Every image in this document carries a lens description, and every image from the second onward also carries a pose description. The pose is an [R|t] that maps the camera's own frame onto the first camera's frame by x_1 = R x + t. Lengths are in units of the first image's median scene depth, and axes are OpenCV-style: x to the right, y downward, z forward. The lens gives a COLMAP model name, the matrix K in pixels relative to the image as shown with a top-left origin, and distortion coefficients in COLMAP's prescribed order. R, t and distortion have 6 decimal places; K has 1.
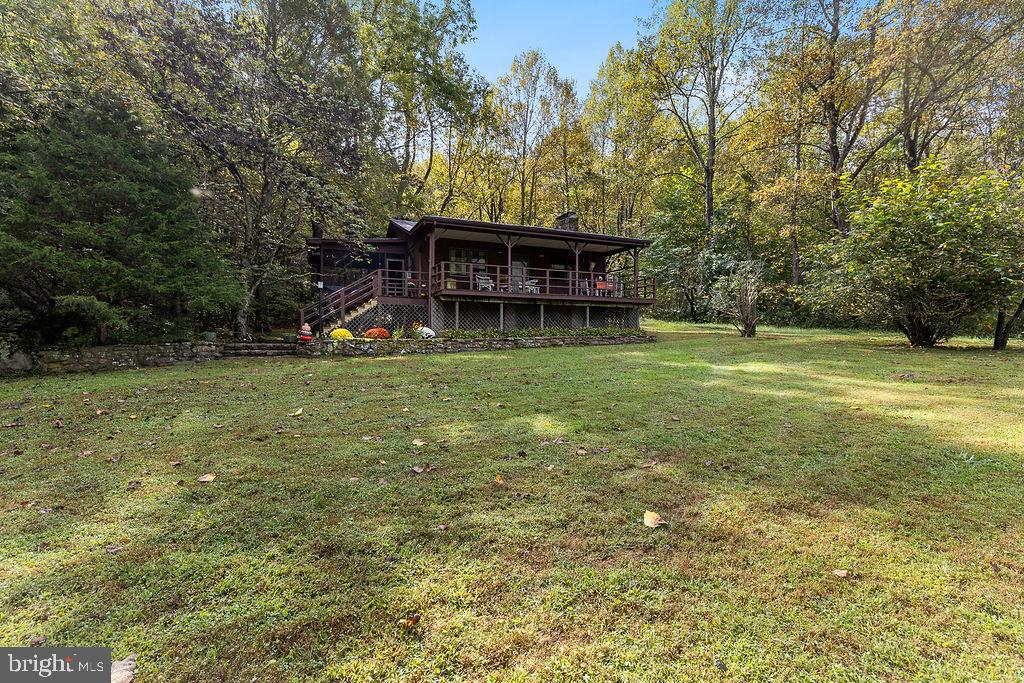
lens RADIAL K [[465.9, 0, 510.5], [0, 465.9, 341.0], [0, 0, 1]] dist [0.004495, 0.000421]
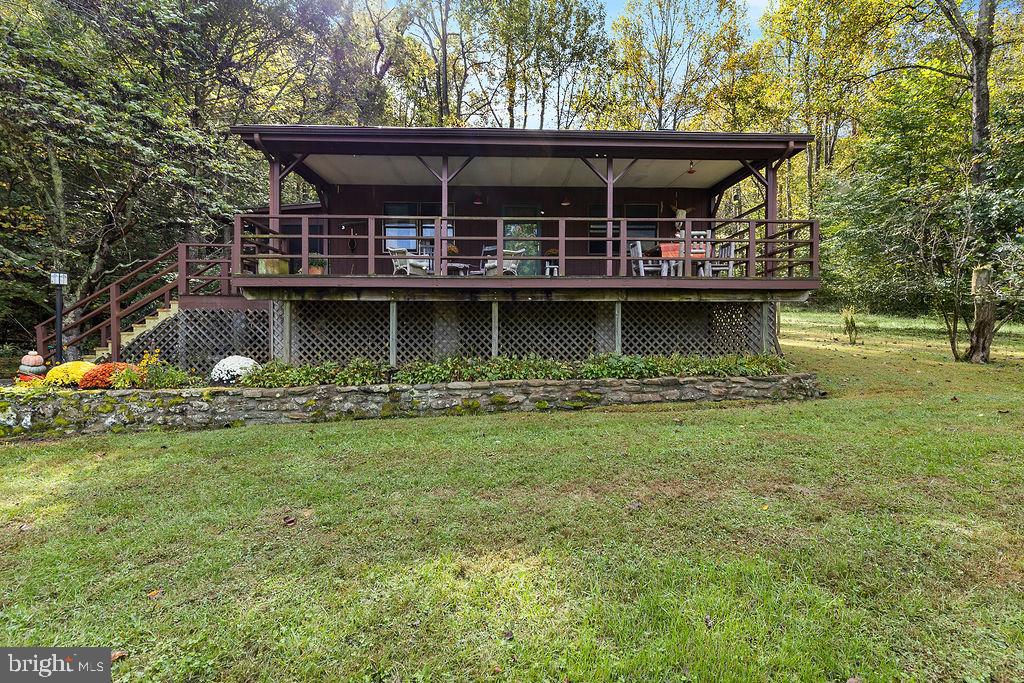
lens RADIAL K [[465.9, 0, 516.5], [0, 465.9, 336.3], [0, 0, 1]] dist [0.004495, 0.000421]
pose [[0.932998, -0.000598, -0.359880, 0.211366], [0.002375, 0.999987, 0.004494, -0.042369], [0.359873, -0.005048, 0.932988, 0.532958]]
